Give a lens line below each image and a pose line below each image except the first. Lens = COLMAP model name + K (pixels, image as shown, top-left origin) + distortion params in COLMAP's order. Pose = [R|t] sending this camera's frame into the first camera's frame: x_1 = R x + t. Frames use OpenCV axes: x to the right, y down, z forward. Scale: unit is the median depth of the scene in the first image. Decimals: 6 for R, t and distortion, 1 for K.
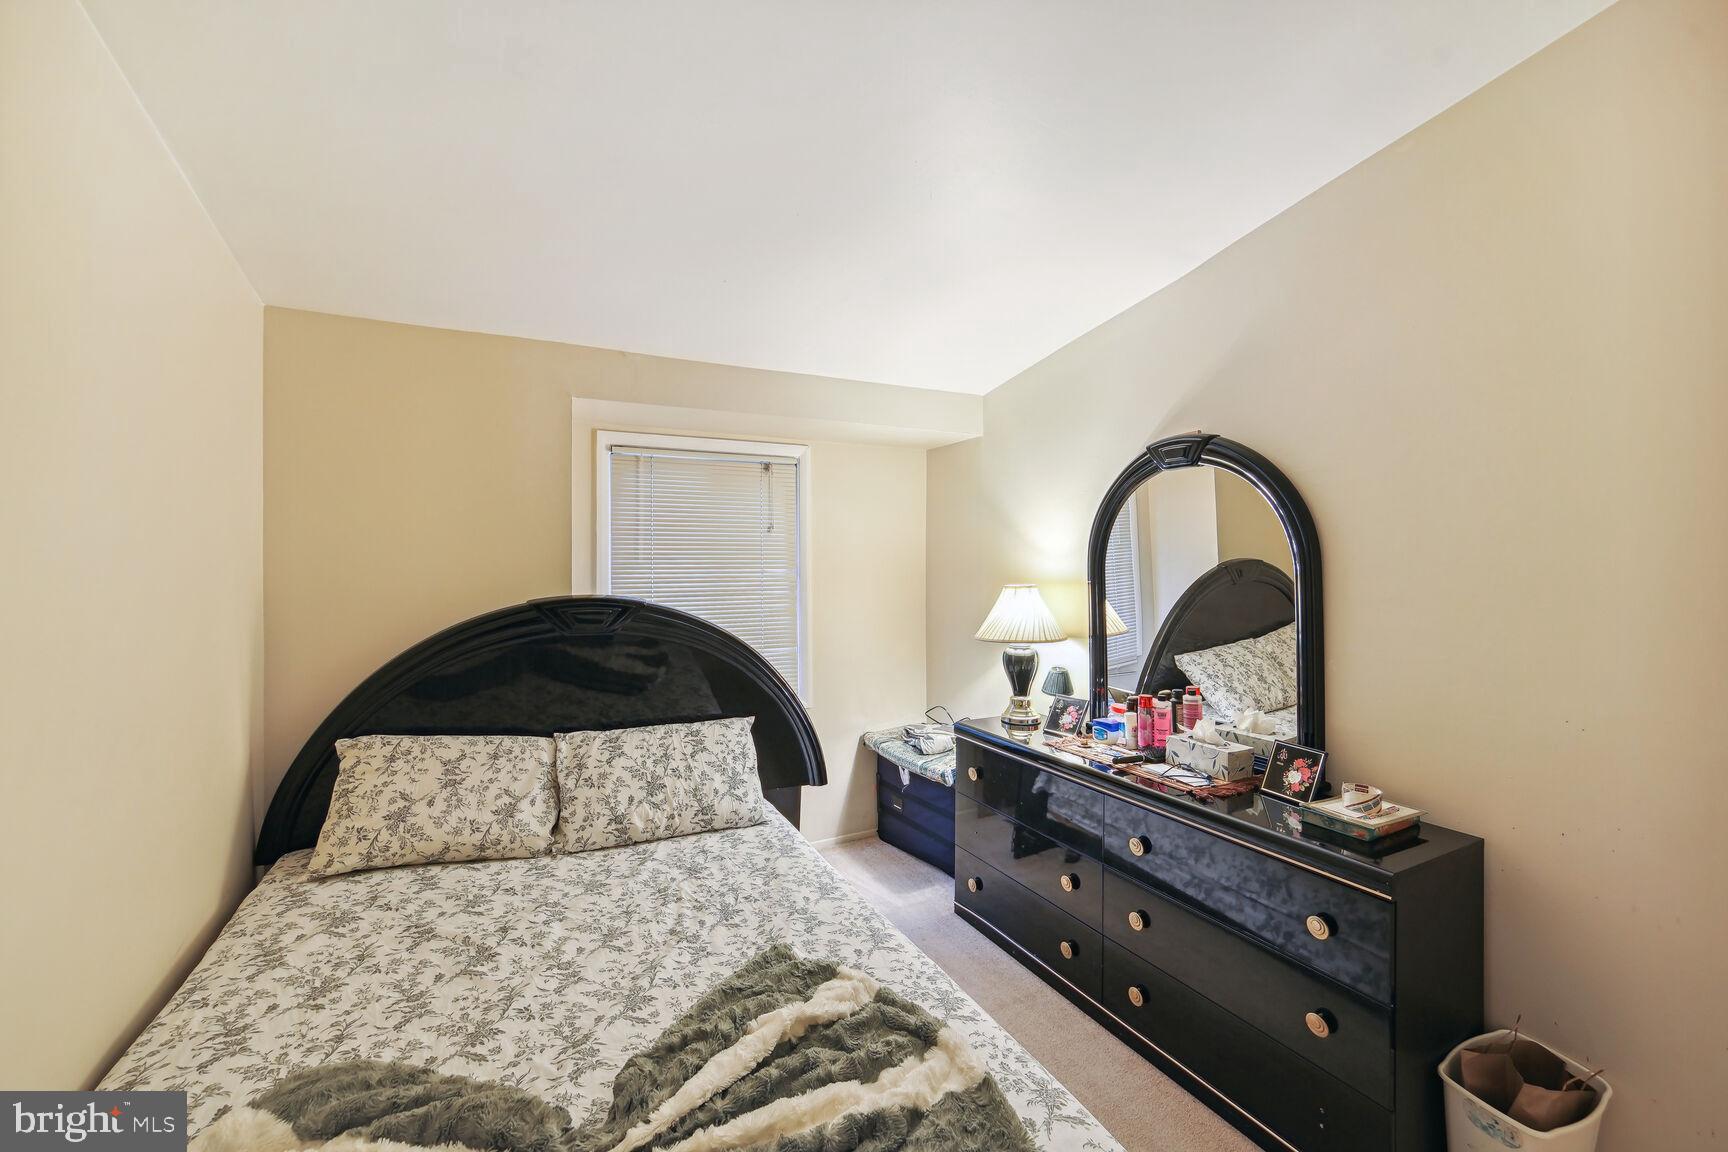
lens RADIAL K [[697.1, 0, 919.9], [0, 697.1, 541.4], [0, 0, 1]] dist [-0.036620, 0.011570]
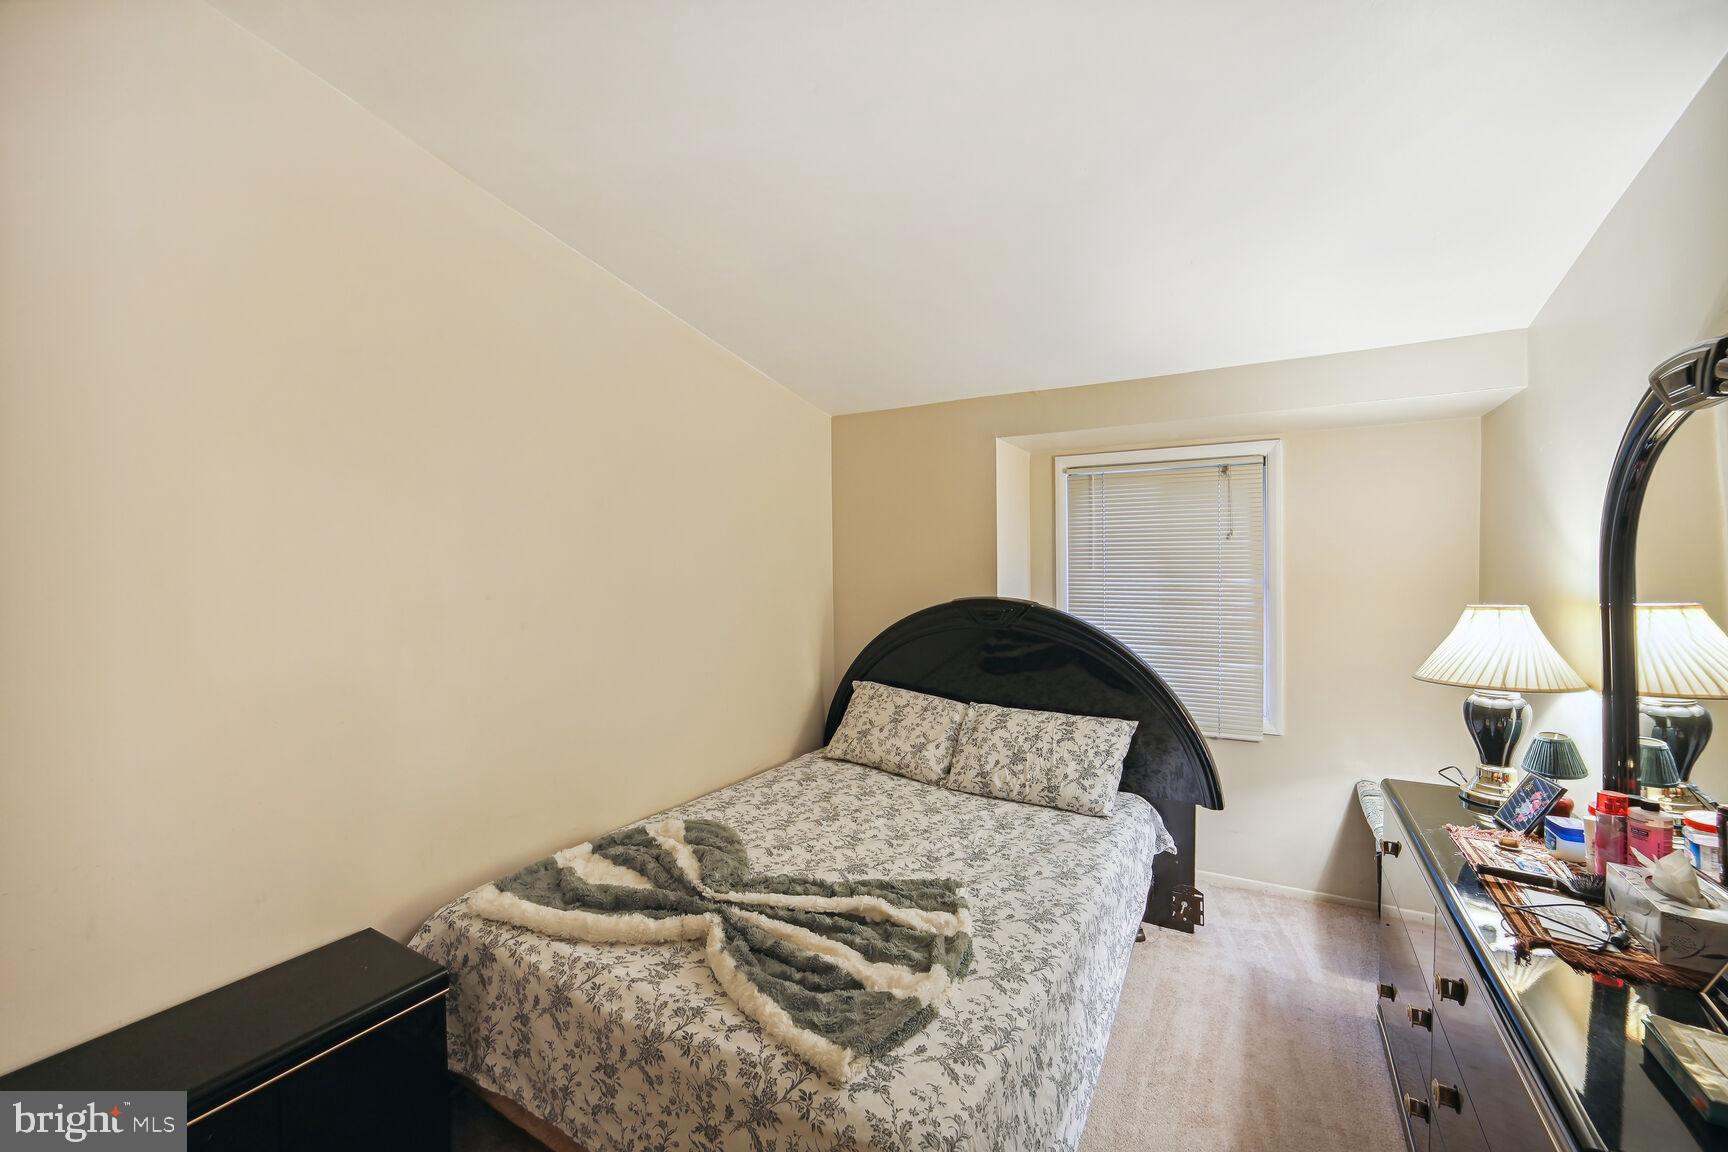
lens RADIAL K [[697.1, 0, 853.3], [0, 697.1, 567.6], [0, 0, 1]] dist [-0.036620, 0.011570]
pose [[0.523067, 0.001367, -0.852291, 0.533424], [0.021830, 0.999649, 0.015001, -0.000174], [0.852012, -0.026452, 0.522853, 0.145178]]
